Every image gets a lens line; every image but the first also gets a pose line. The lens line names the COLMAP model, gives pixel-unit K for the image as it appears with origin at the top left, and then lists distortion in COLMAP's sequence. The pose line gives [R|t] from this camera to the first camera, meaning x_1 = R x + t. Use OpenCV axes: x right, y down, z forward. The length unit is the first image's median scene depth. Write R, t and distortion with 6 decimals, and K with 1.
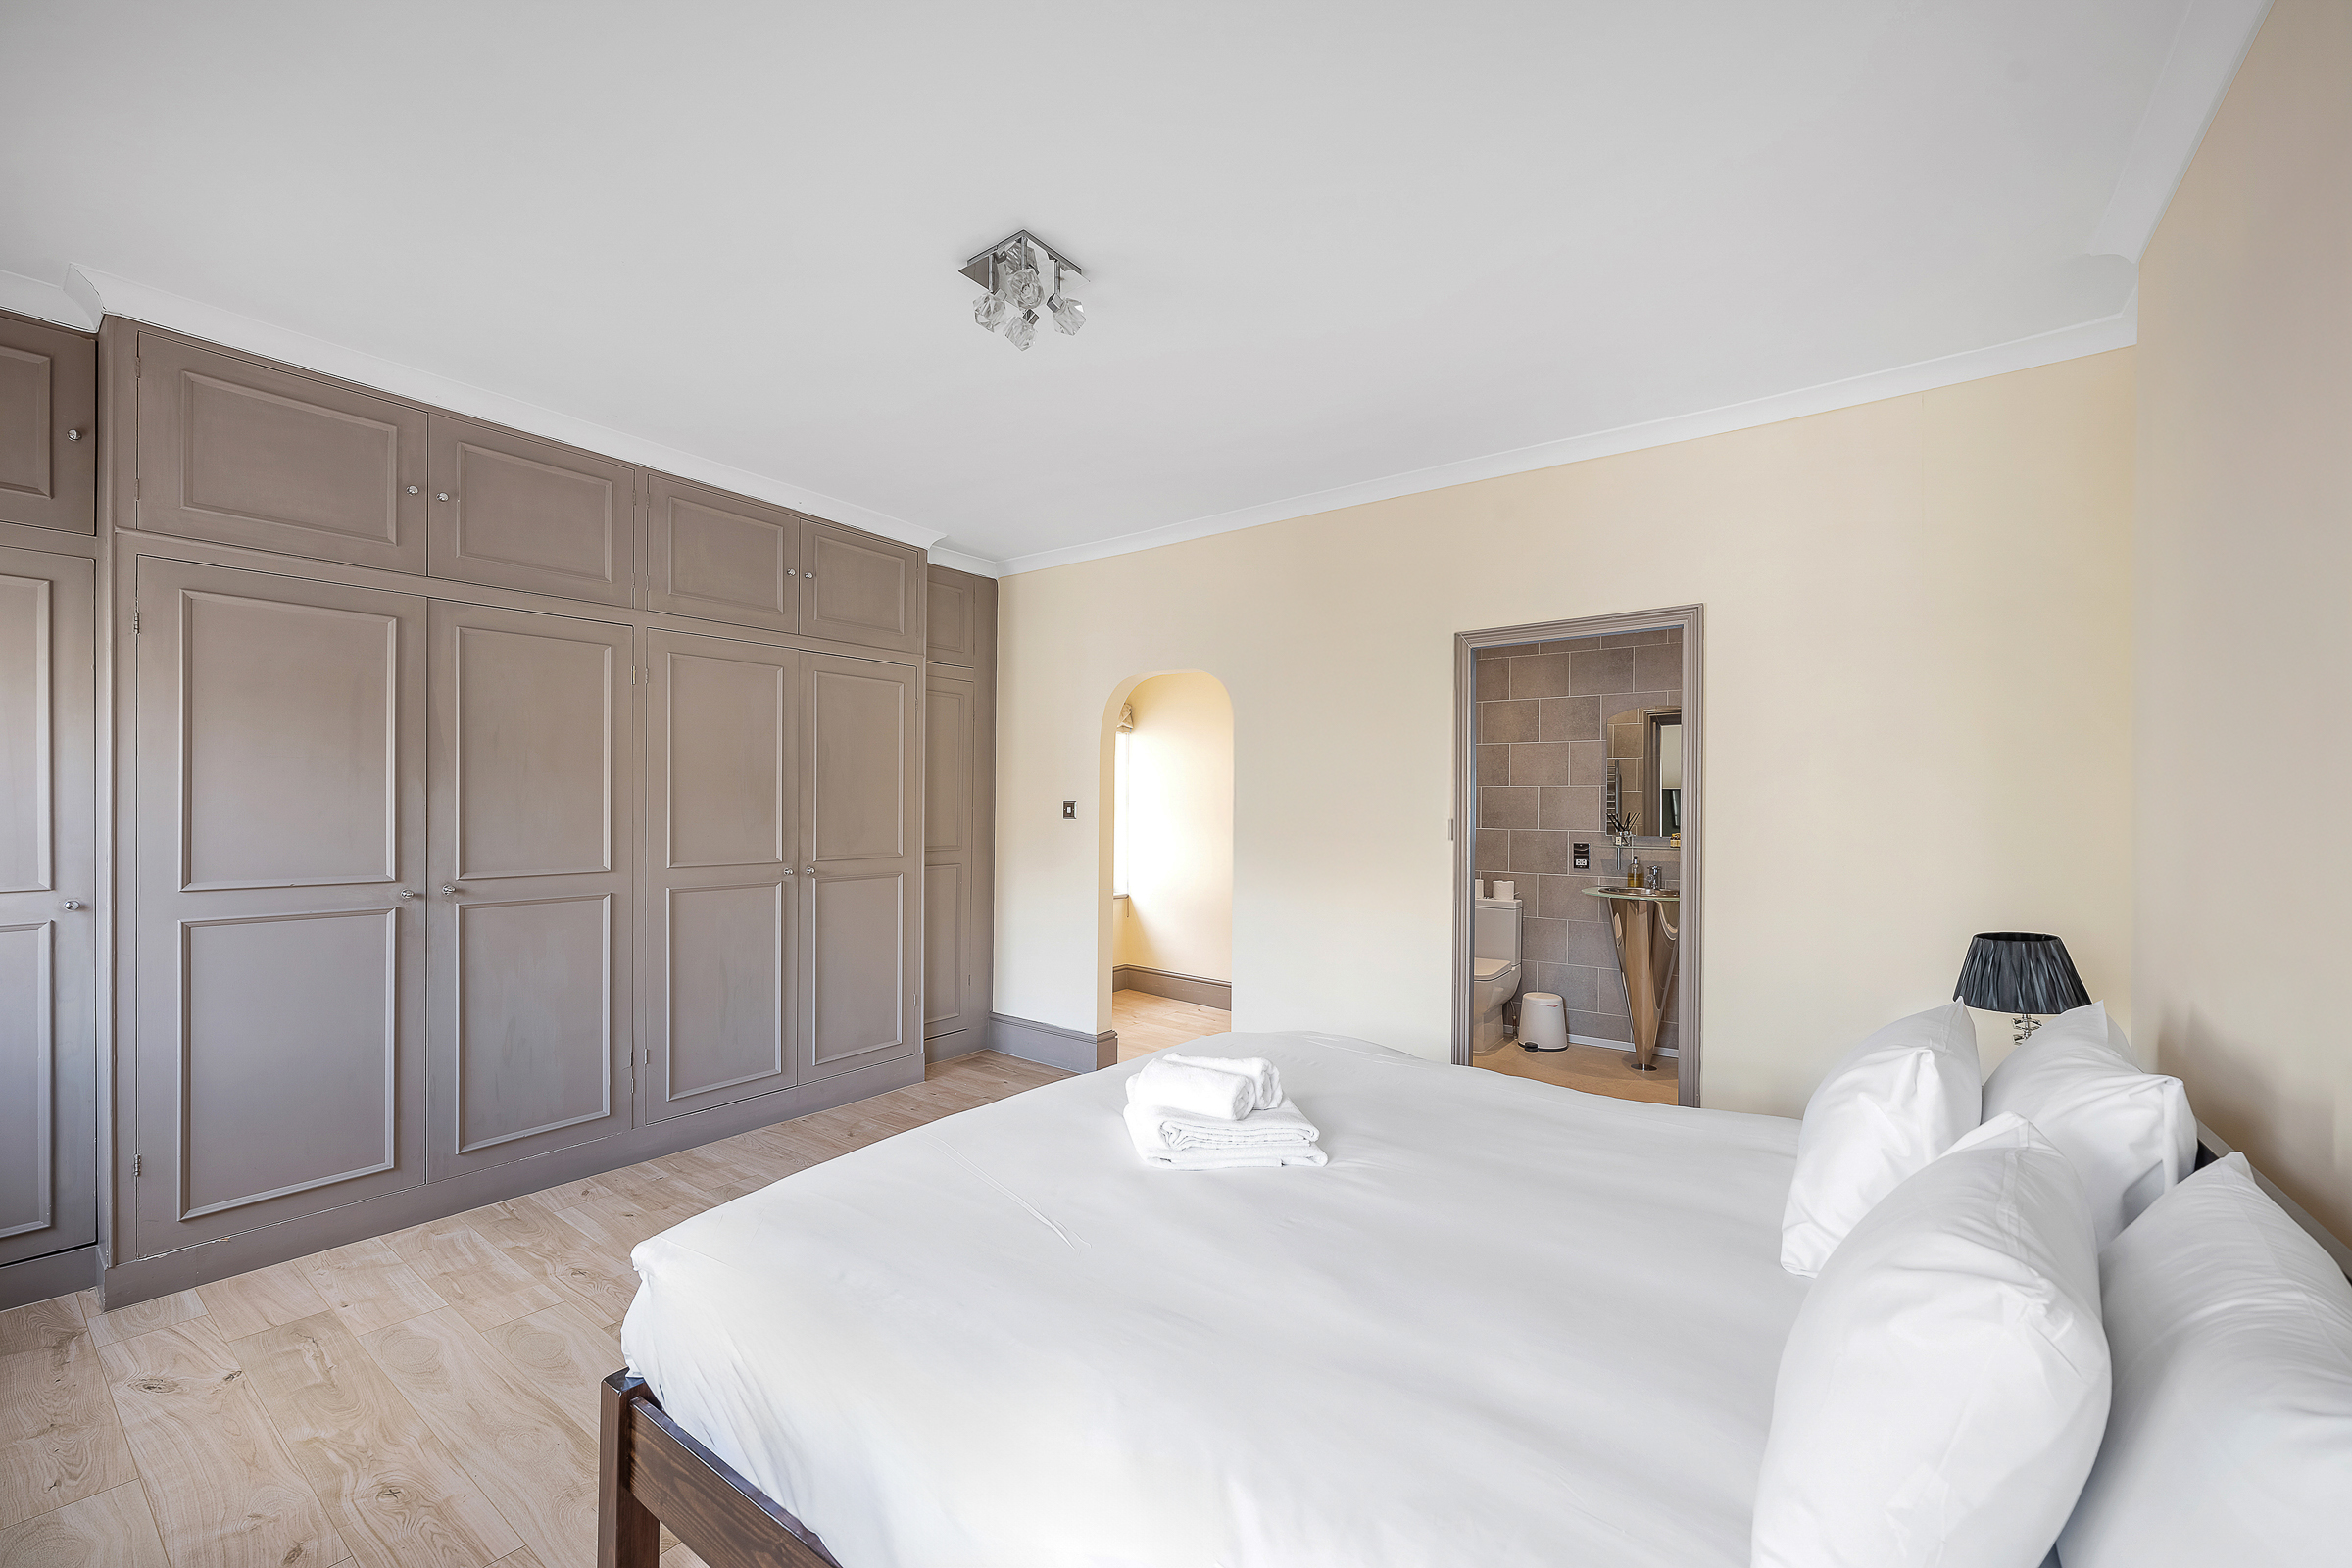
lens RADIAL K [[945.1, 0, 1191.9], [0, 945.1, 800.9], [0, 0, 1]] dist [-0.000025, -0.000183]
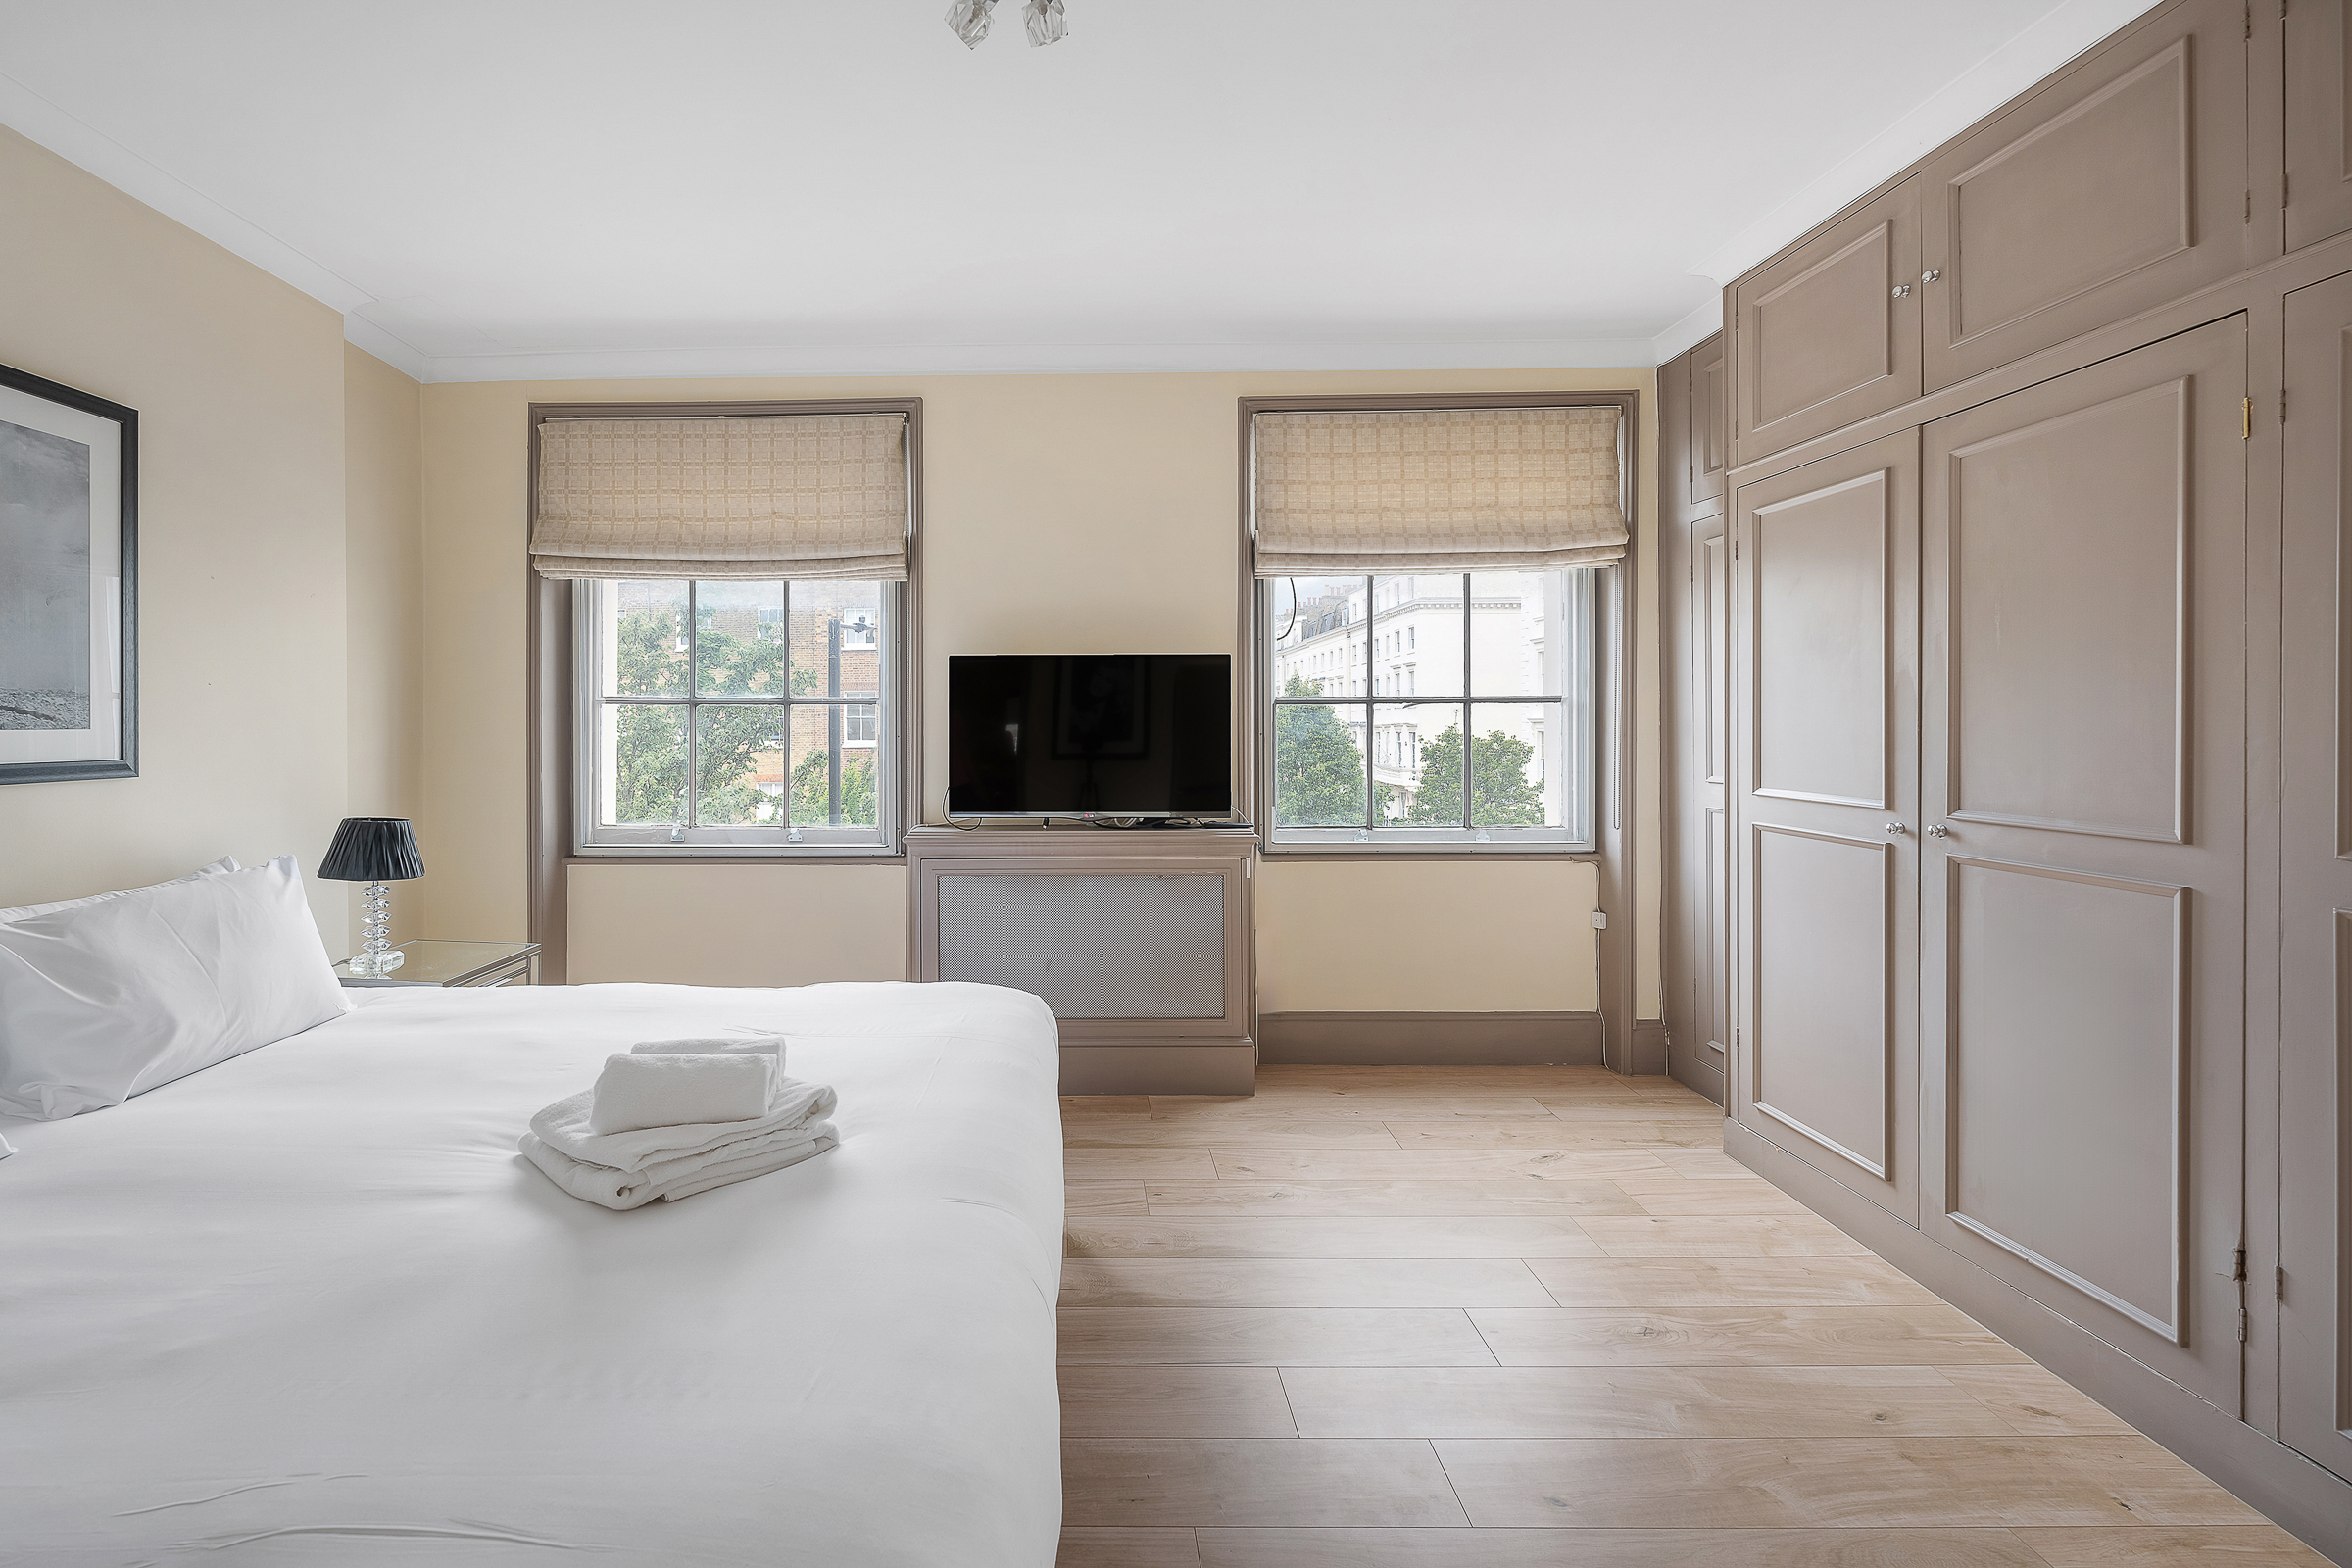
lens RADIAL K [[945.1, 0, 1067.3], [0, 945.1, 730.5], [0, 0, 1]] dist [-0.000025, -0.000183]
pose [[-0.813865, 0.004150, -0.581039, 0.149222], [0.006276, 0.999979, -0.001649, 0.017762], [0.581020, -0.004989, -0.813874, 1.239032]]
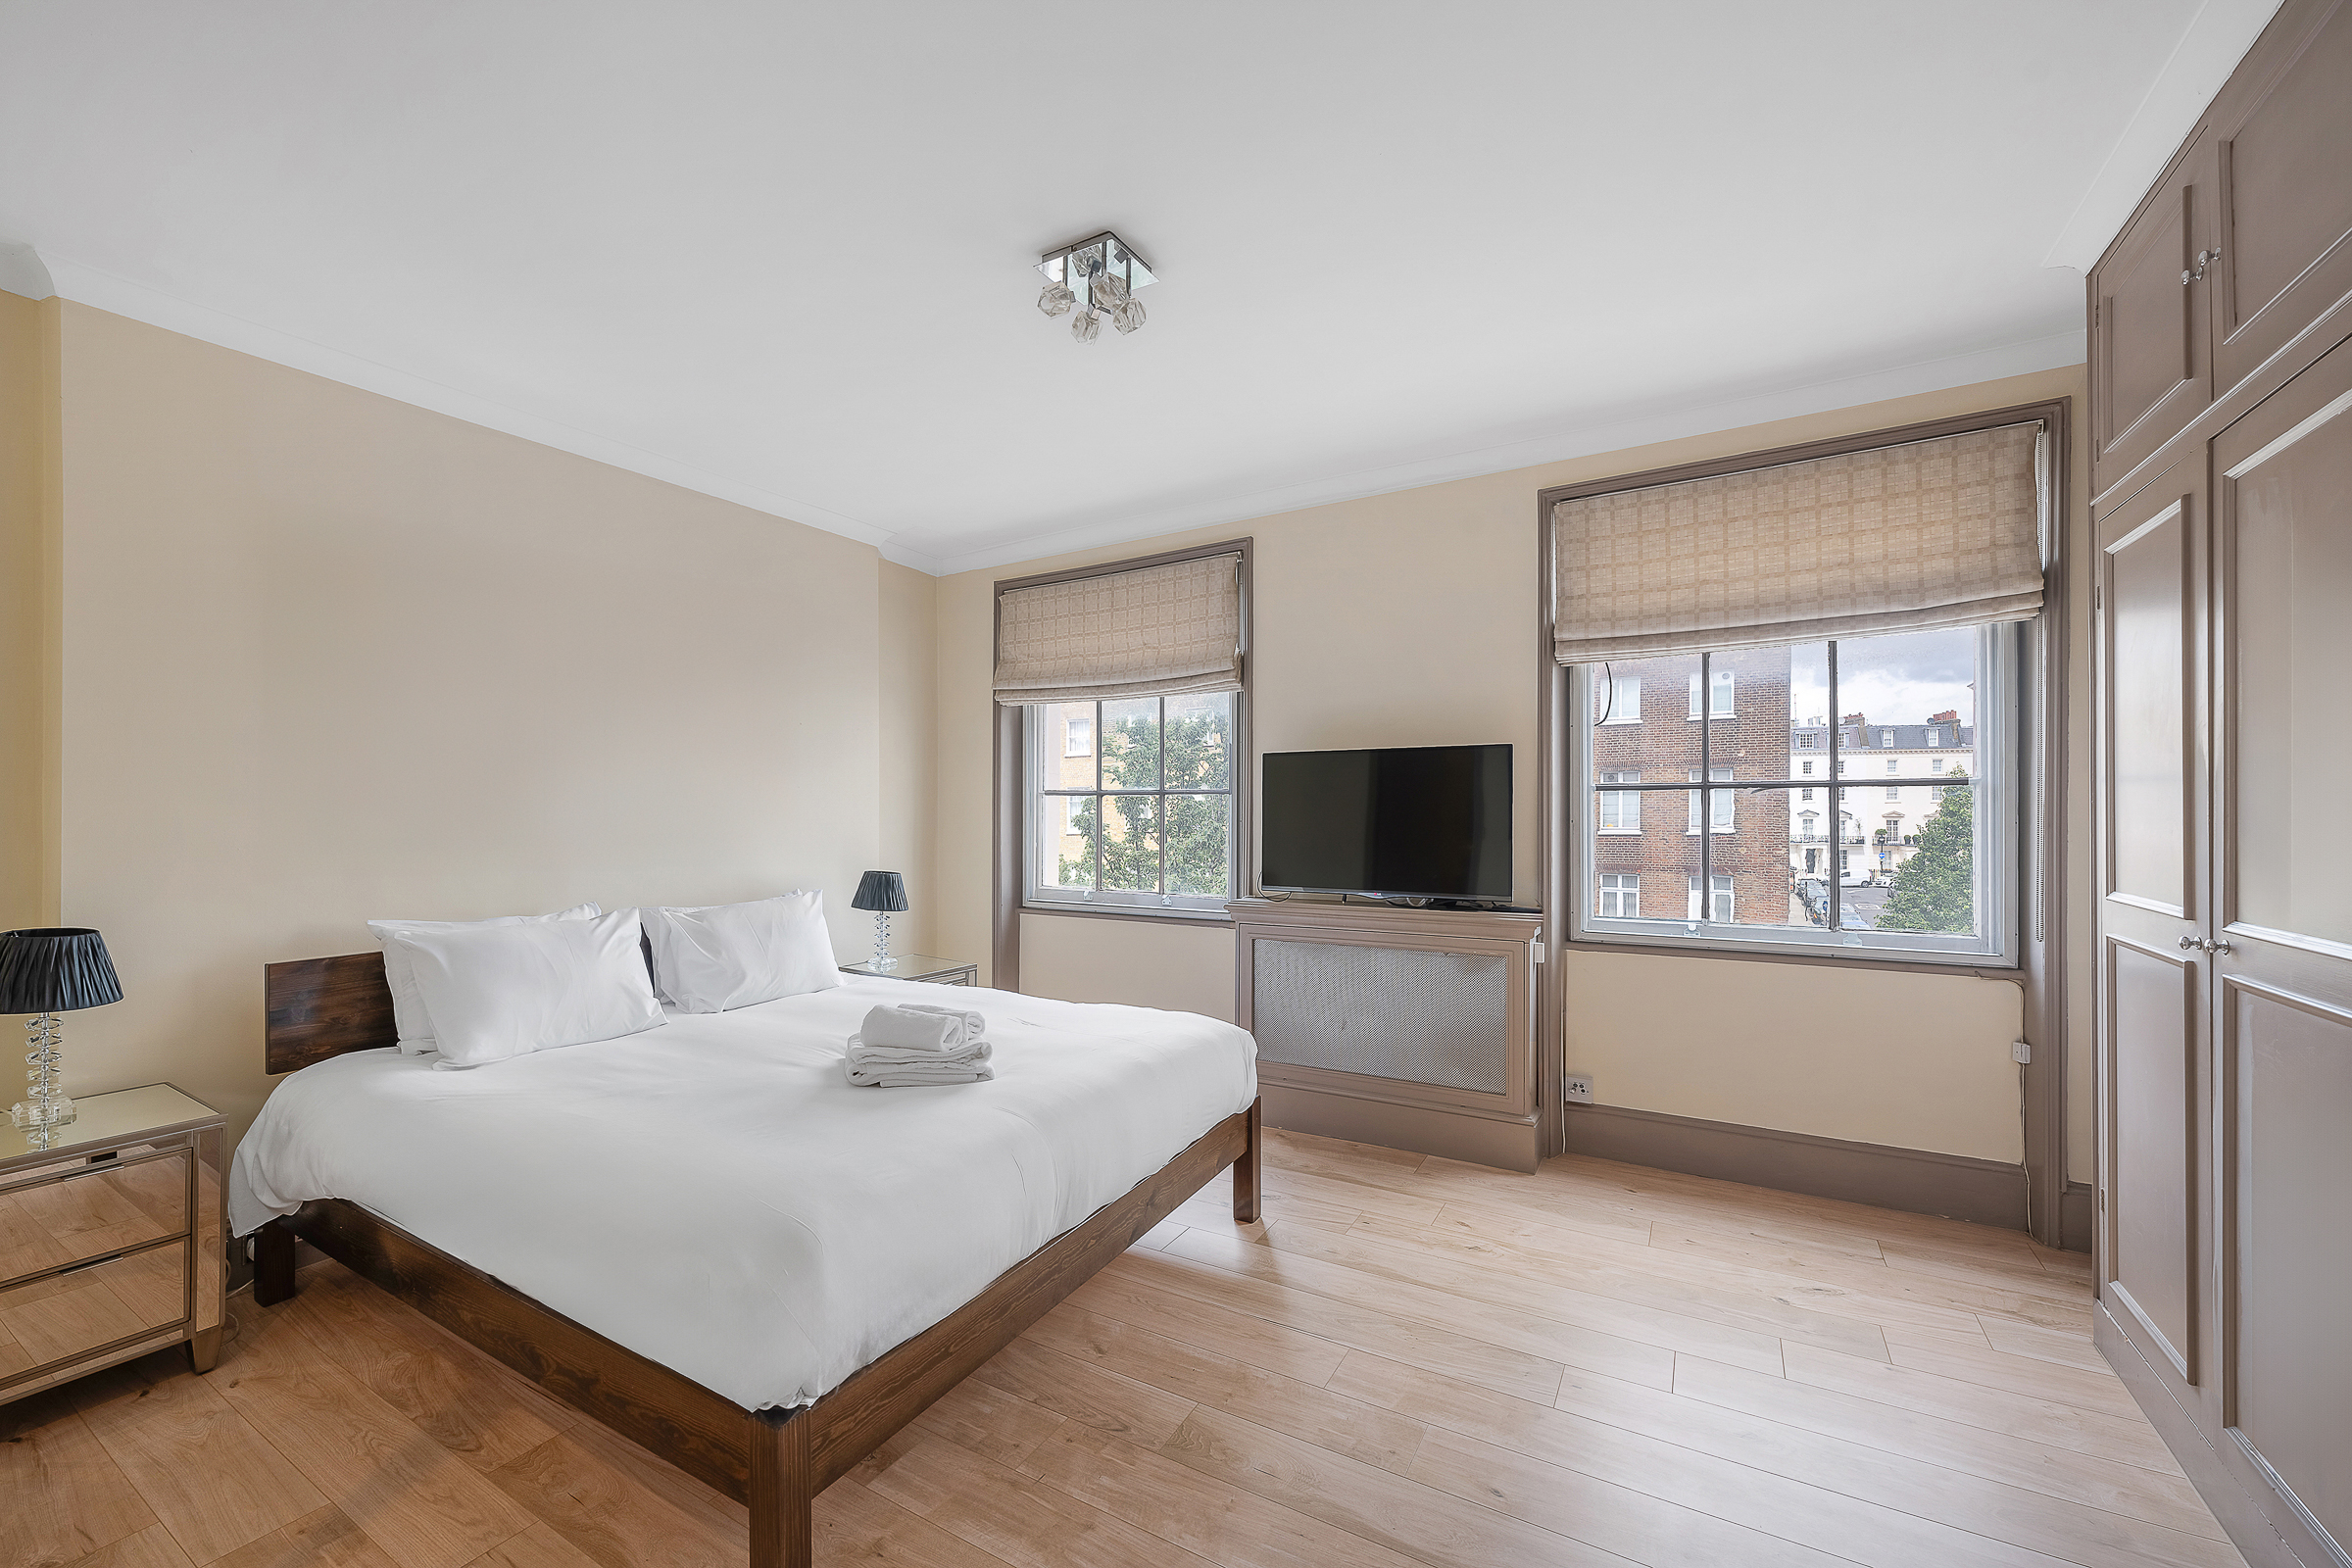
lens RADIAL K [[945.1, 0, 1124.1], [0, 945.1, 809.6], [0, 0, 1]] dist [-0.000025, -0.000183]
pose [[-0.997081, 0.000436, -0.076350, -0.100221], [0.001245, 0.999944, -0.010553, 0.019036], [0.076341, -0.010617, -0.997025, 1.564078]]
